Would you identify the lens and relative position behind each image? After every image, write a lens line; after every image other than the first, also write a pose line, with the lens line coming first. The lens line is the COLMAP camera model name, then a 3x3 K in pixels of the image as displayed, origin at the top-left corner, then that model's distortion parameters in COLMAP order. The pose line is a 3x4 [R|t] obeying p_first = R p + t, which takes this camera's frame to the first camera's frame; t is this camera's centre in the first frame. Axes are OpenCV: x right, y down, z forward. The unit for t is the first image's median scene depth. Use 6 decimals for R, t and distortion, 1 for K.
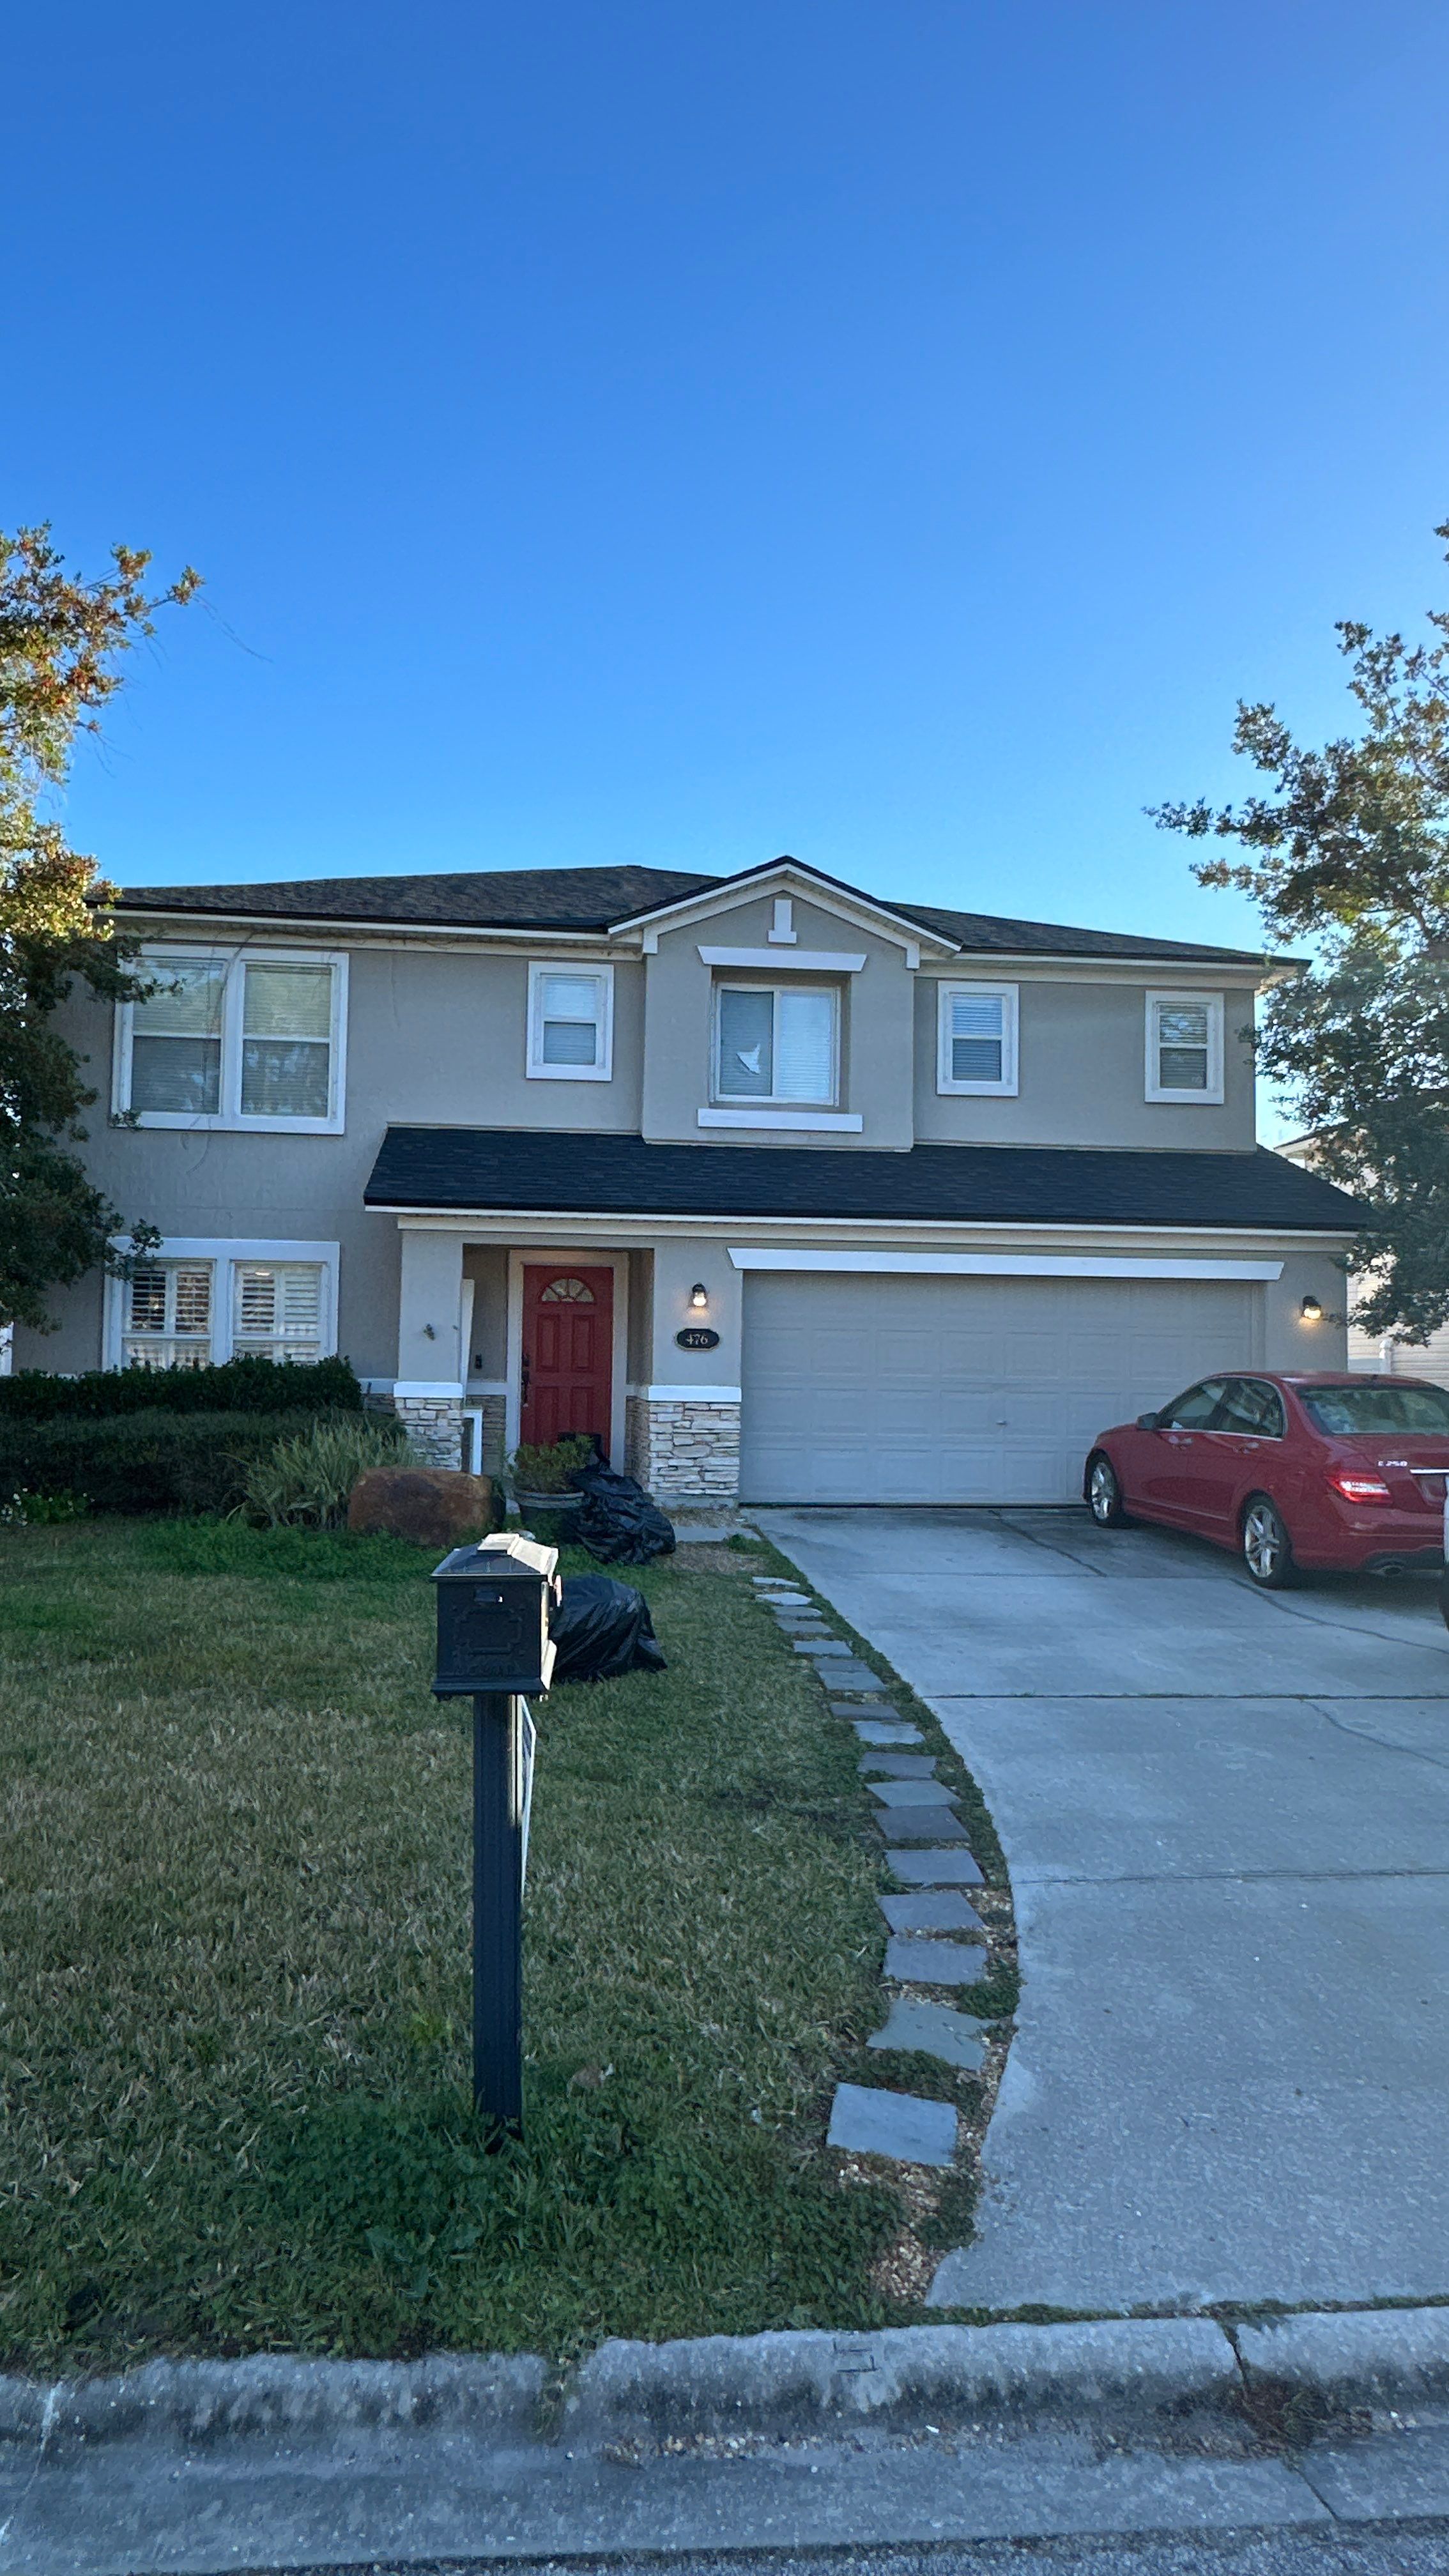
lens RADIAL K [[1592.2, 0, 692.8], [0, 1592.2, 1286.0], [0, 0, 1]] dist [-0.002281, -0.000013]
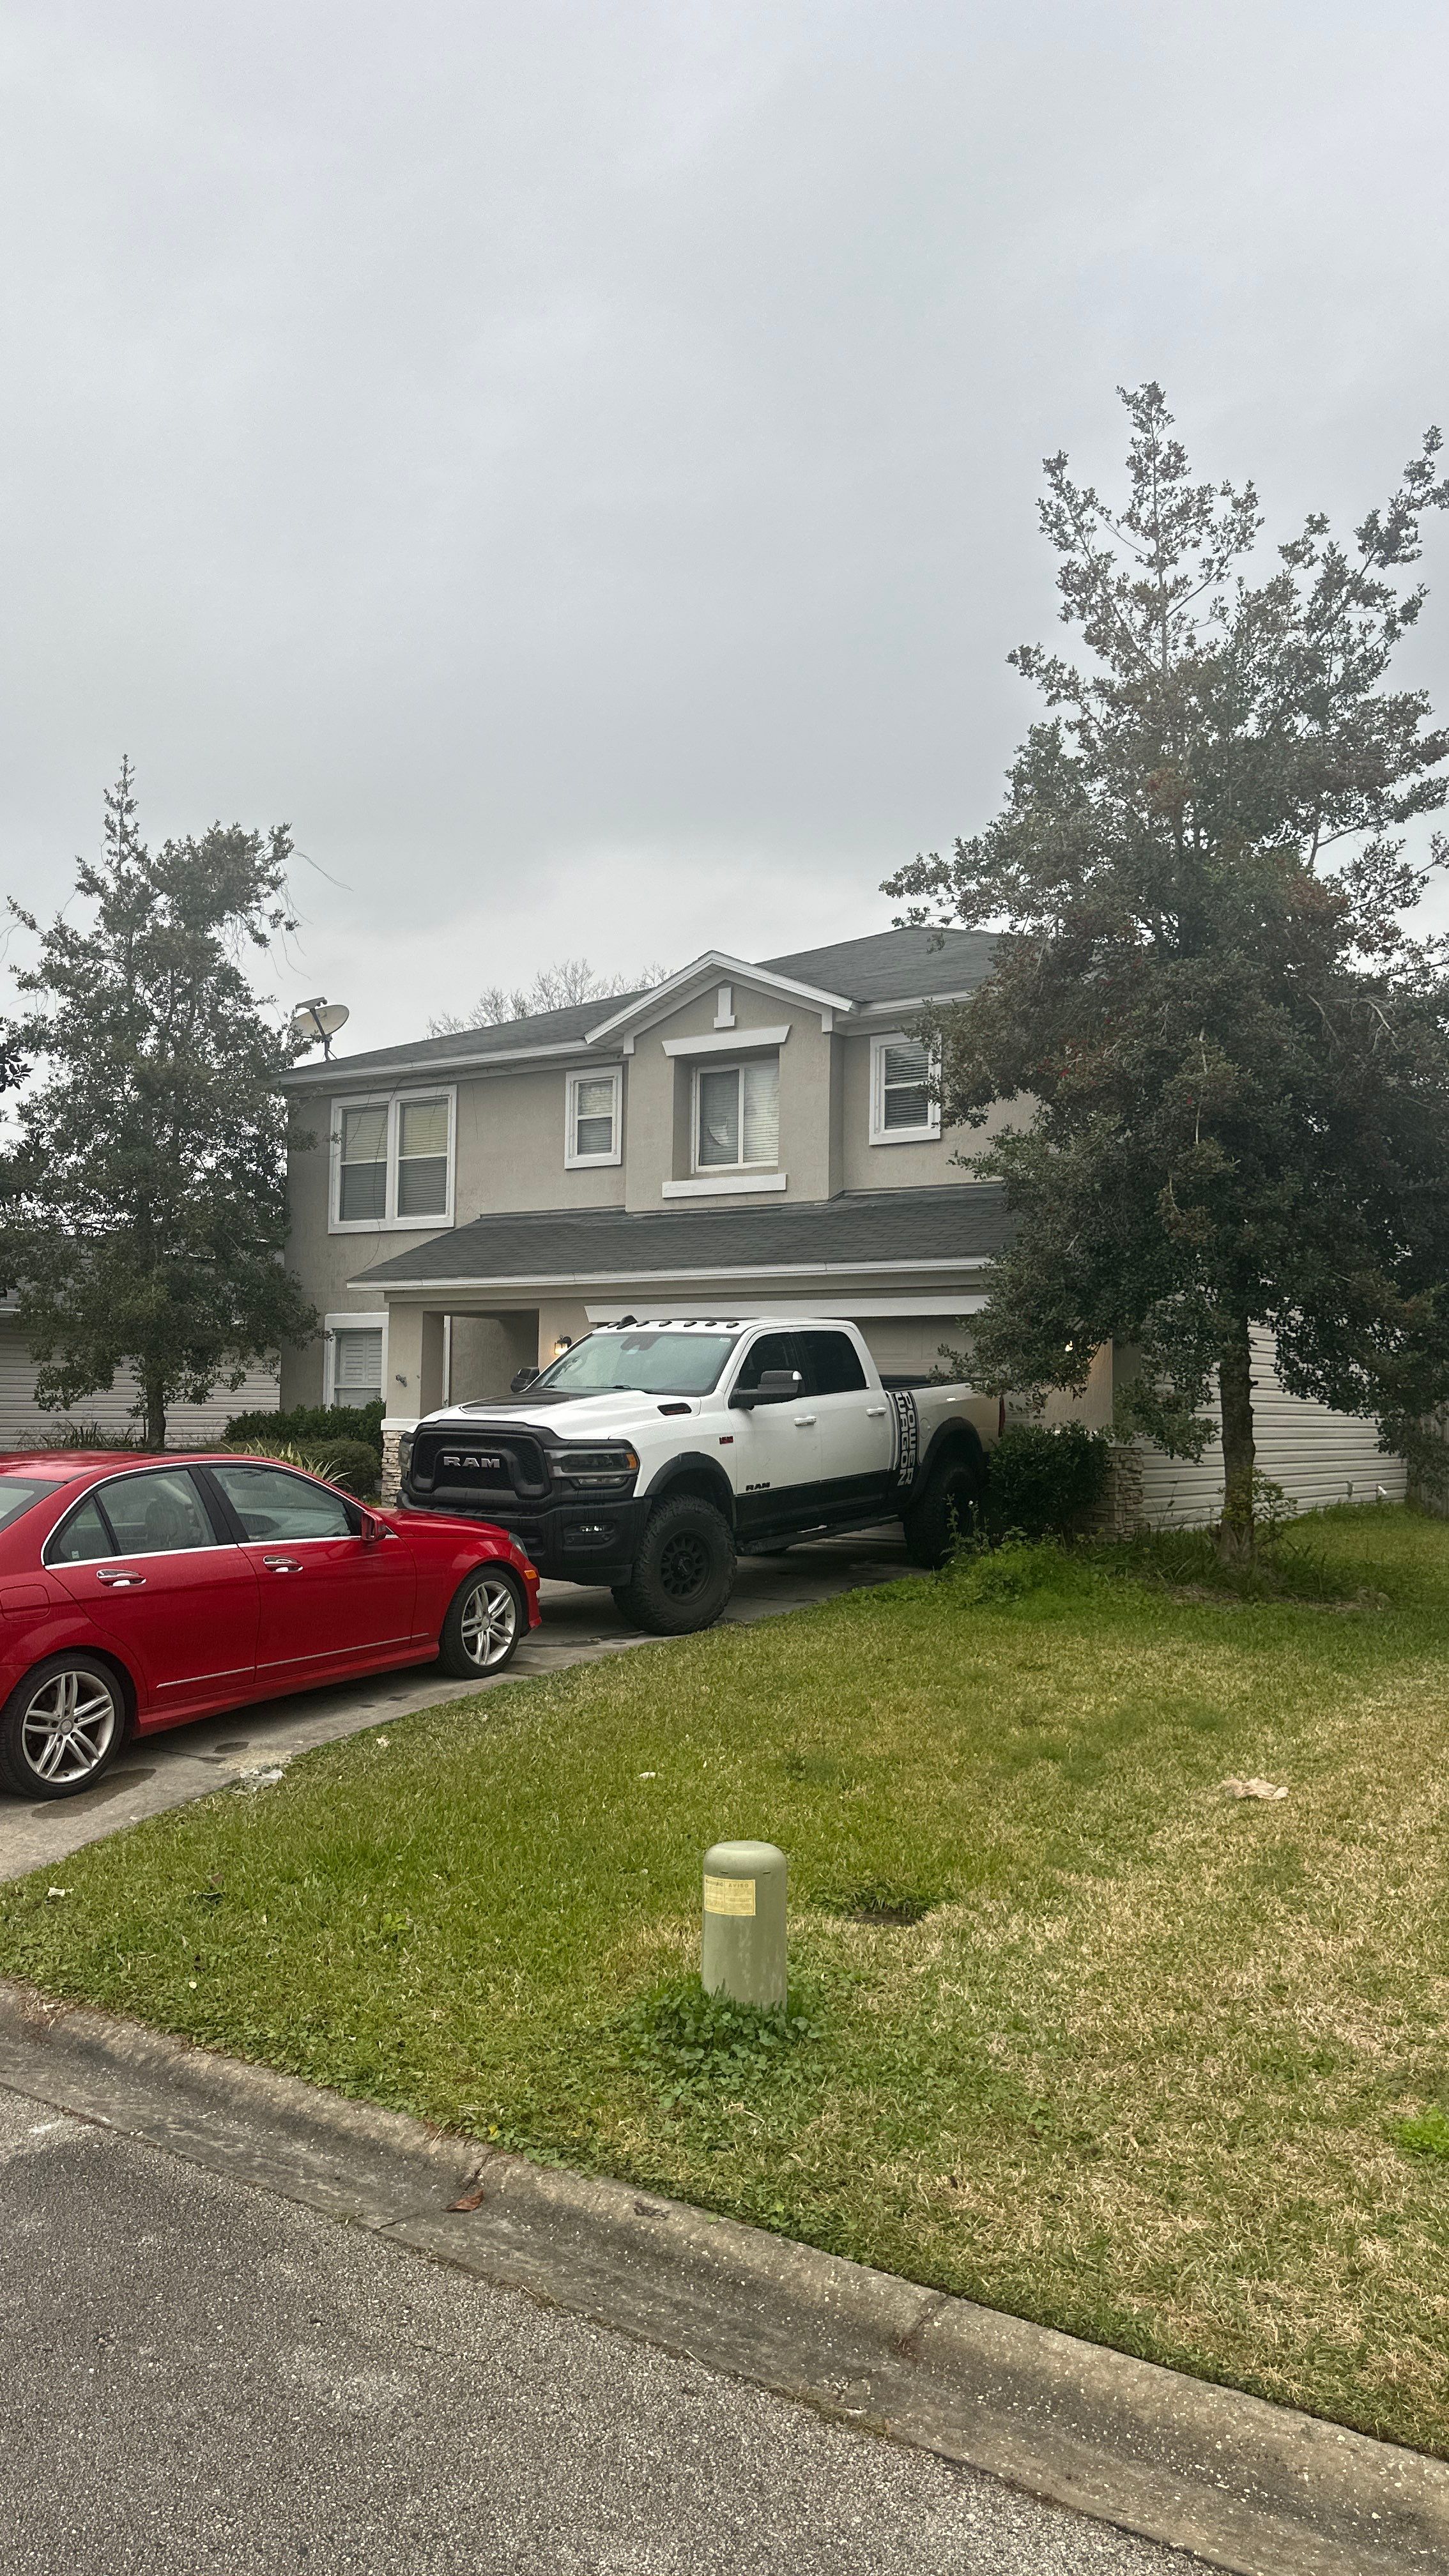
lens RADIAL K [[1756.5, 0, 726.8], [0, 1756.5, 1361.3], [0, 0, 1]] dist [0.001912, 0.000686]
pose [[0.775579, -0.024278, -0.630784, 0.905086], [0.040915, 0.999092, 0.011854, 0.006188], [0.629924, -0.035002, 0.775868, 0.031556]]
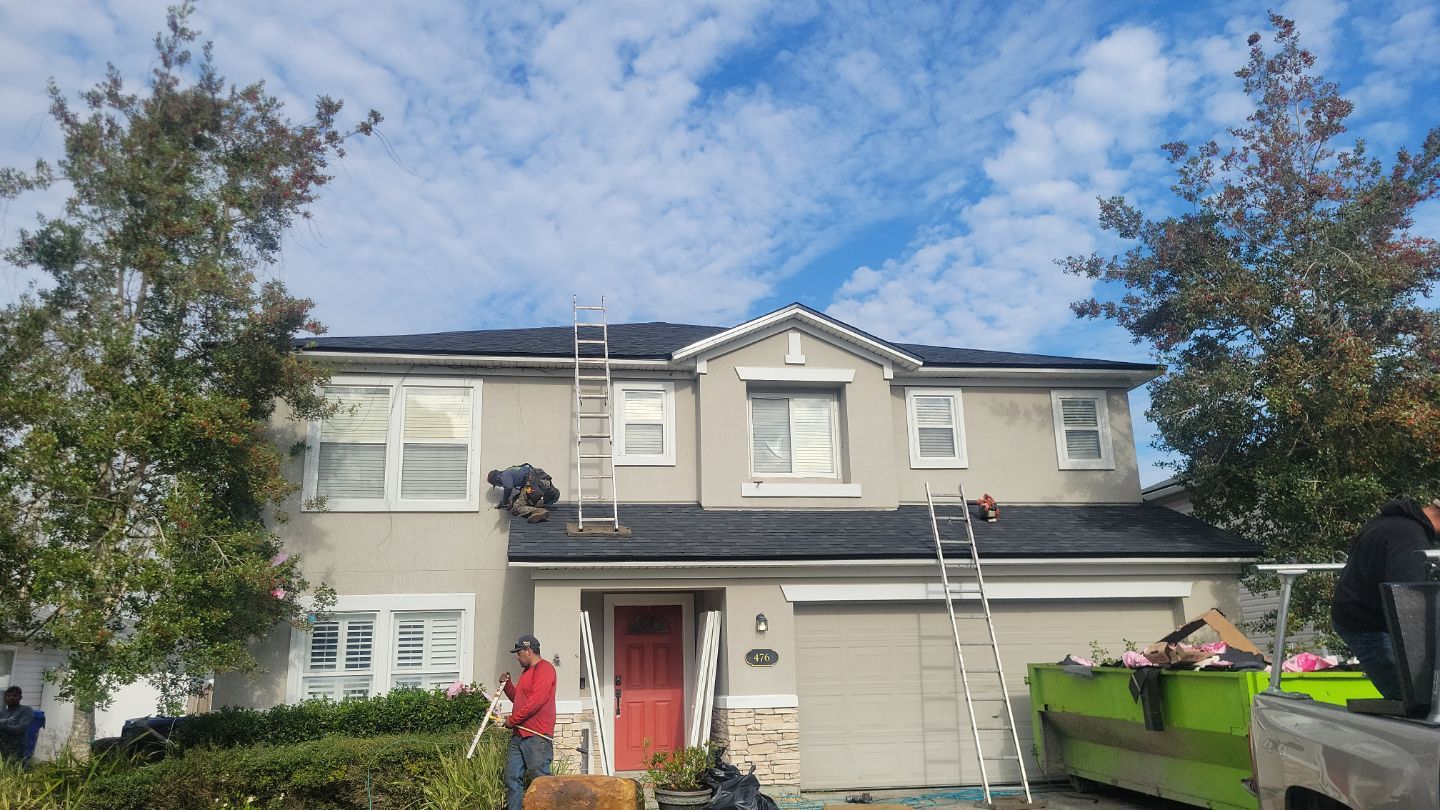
lens RADIAL K [[1110.0, 0, 720.0], [0, 1110.0, 405.0], [0, 0, 1]] dist [0.132088, -0.223348]
pose [[0.998644, -0.029947, 0.042594, -0.056302], [0.037453, 0.981441, -0.188073, 0.001249], [-0.036171, 0.189413, 0.981231, 0.058719]]
